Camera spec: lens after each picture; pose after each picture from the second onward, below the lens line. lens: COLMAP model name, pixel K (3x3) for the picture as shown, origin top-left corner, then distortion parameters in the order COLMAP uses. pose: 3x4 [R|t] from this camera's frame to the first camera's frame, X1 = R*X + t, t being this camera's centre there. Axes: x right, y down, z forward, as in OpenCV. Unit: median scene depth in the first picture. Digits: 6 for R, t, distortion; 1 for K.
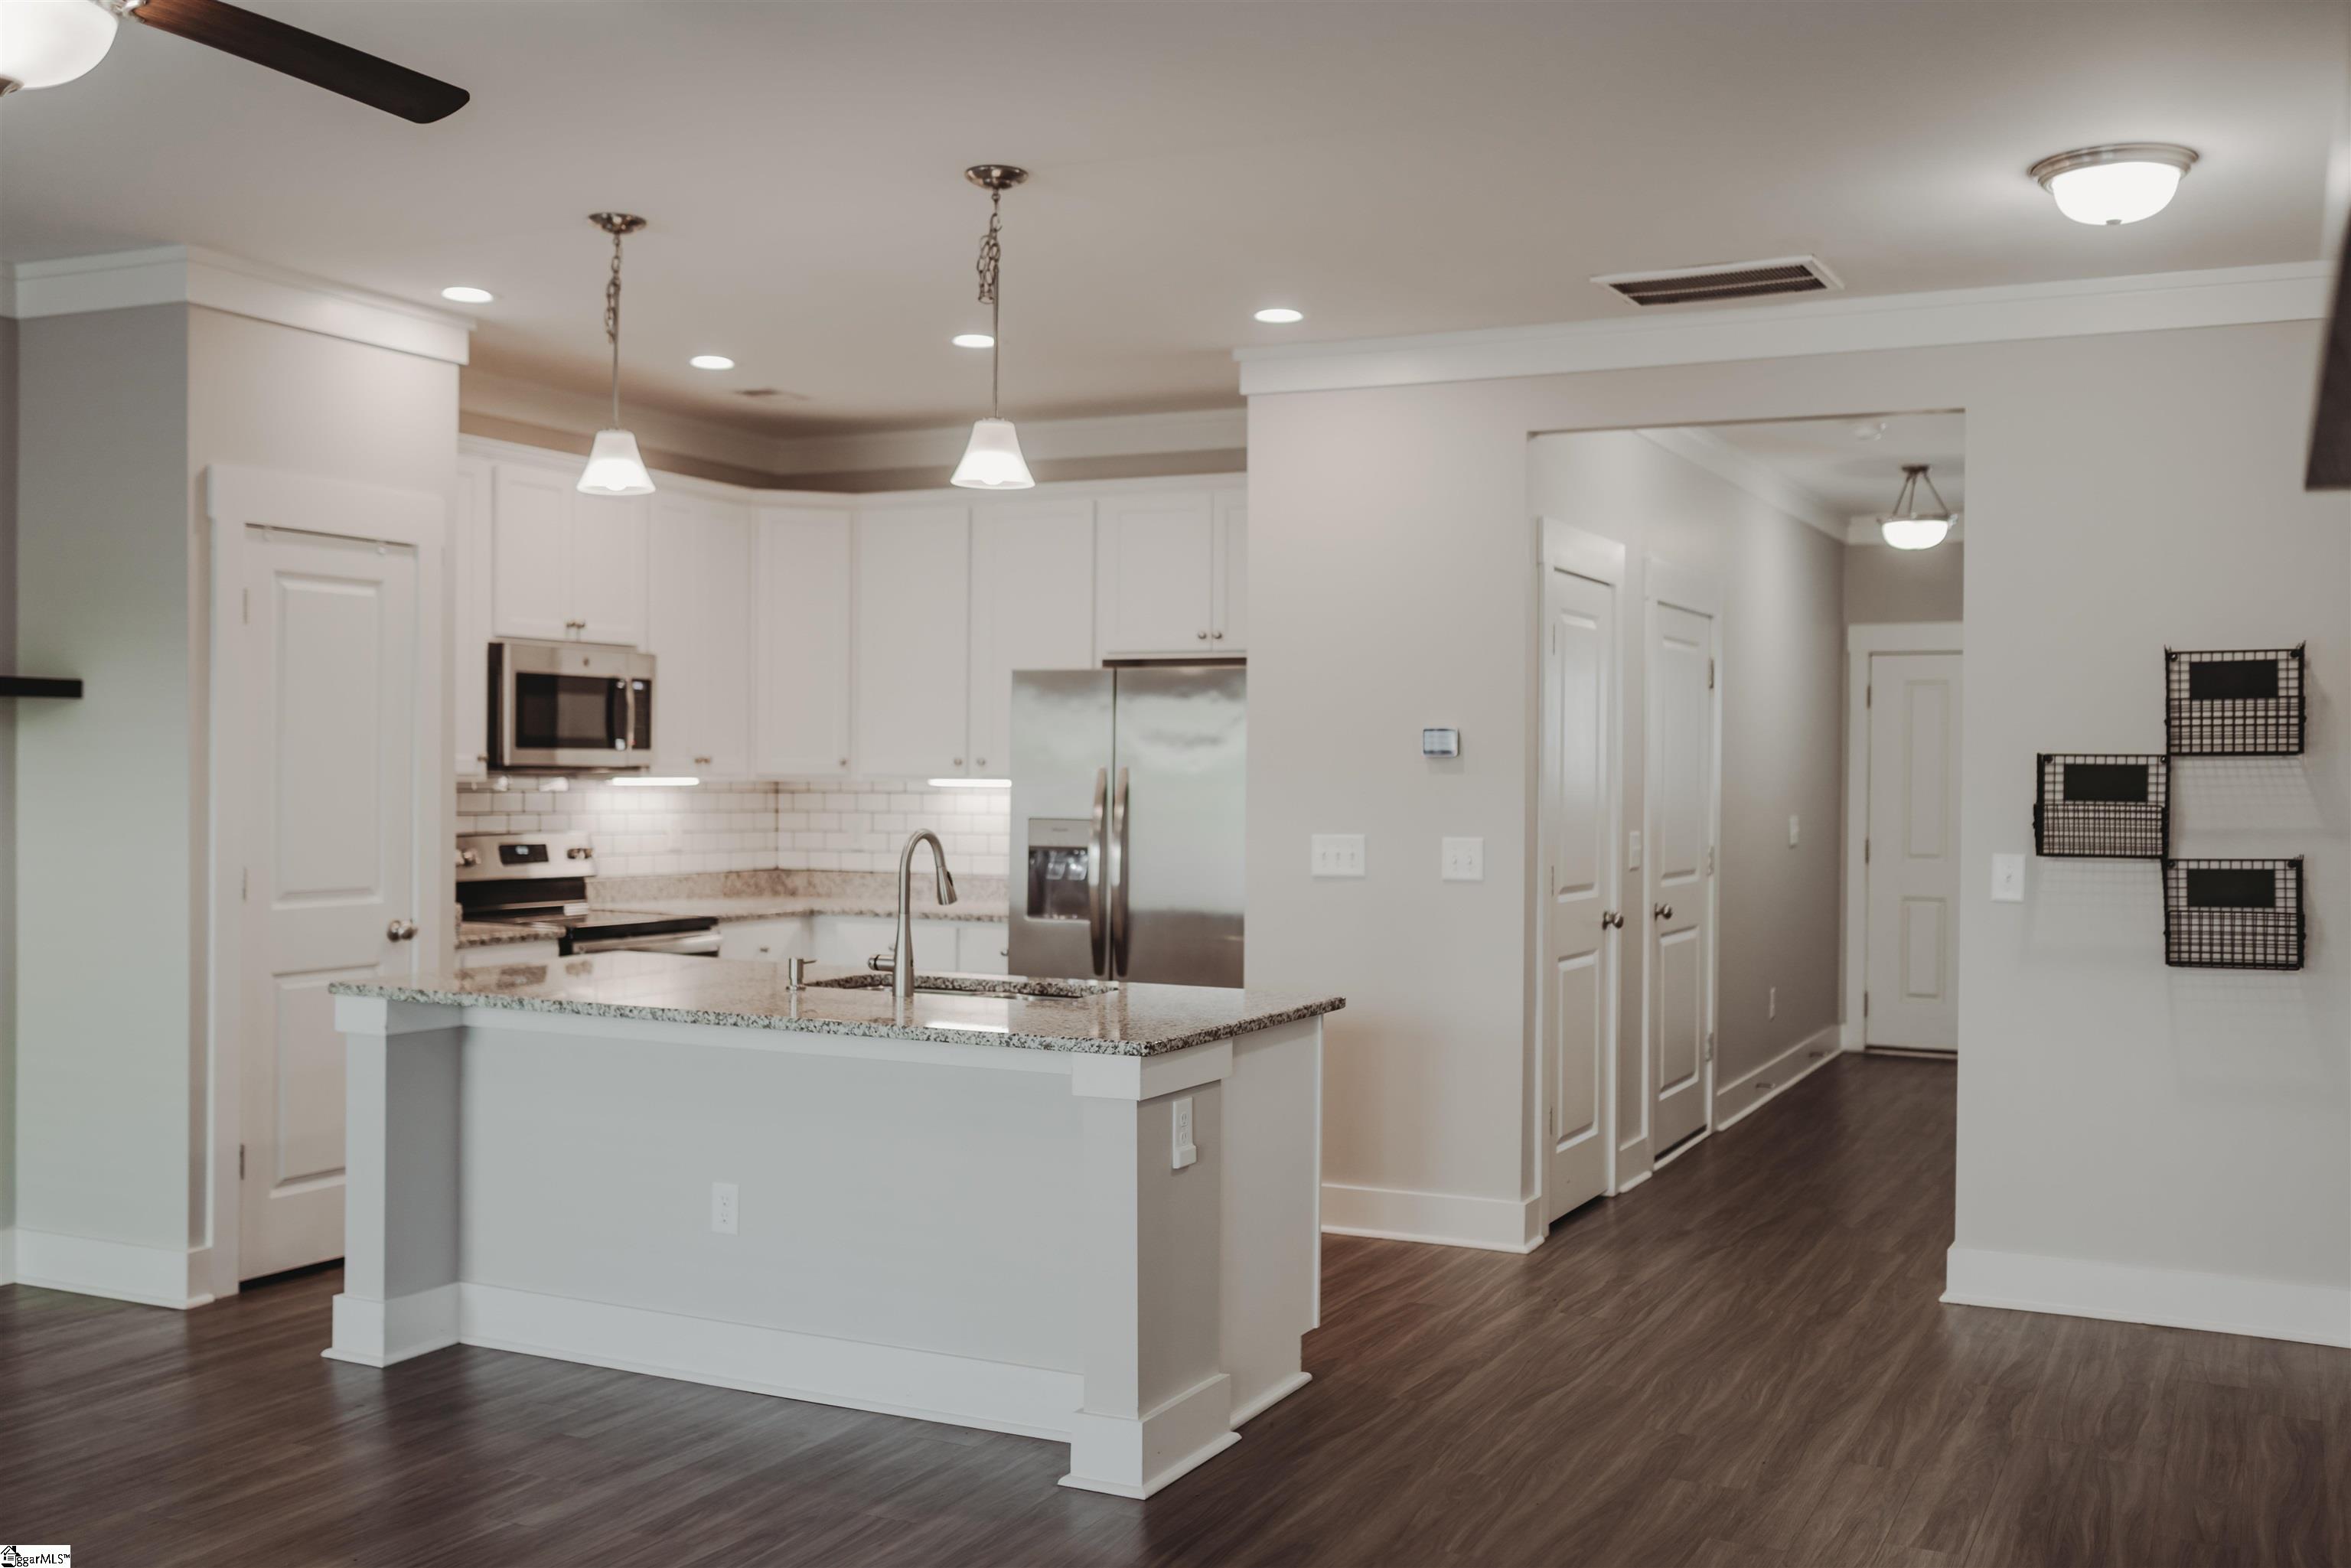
lens RADIAL K [[2230.1, 0, 1175.5], [0, 2230.1, 784.0], [0, 0, 1]] dist [0.000455, -0.018060]
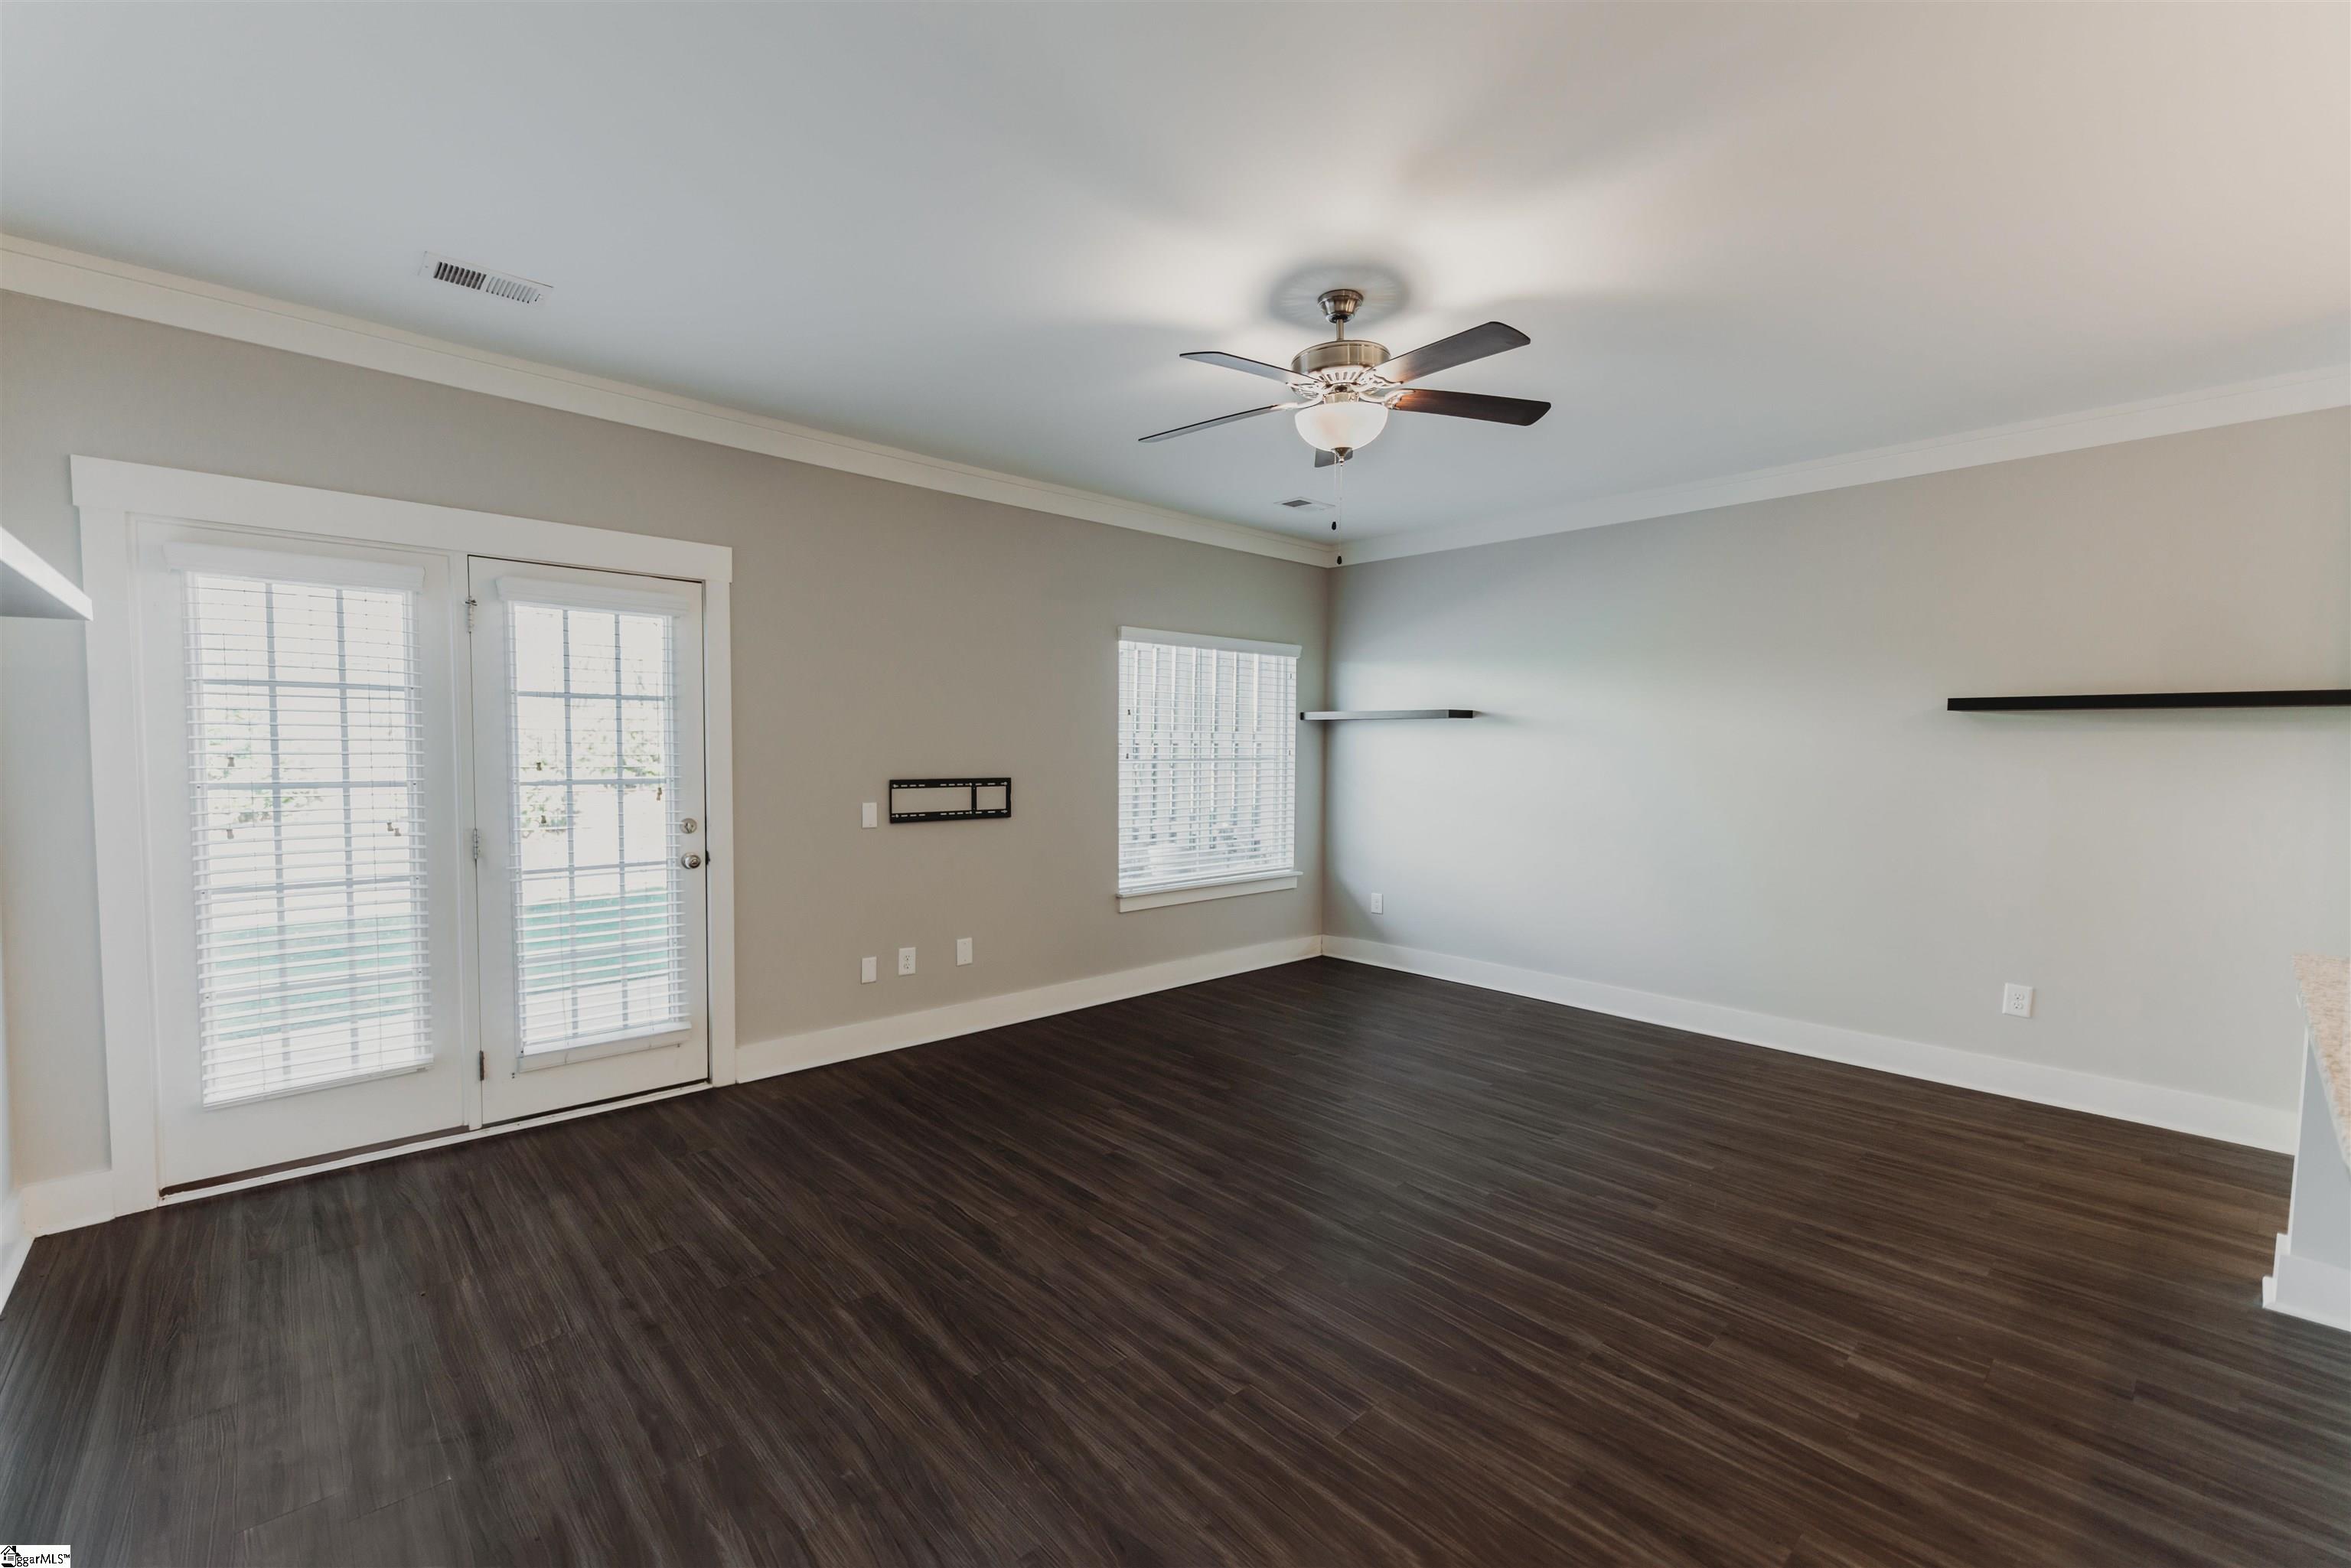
lens RADIAL K [[977.8, 0, 1177.7], [0, 977.8, 797.7], [0, 0, 1]] dist [0.009558, -0.000177]
pose [[-0.353994, 0.036077, -0.934552, 0.203819], [-0.020474, 0.998717, 0.046309, 0.001671], [0.935024, 0.035527, -0.352801, 0.500033]]
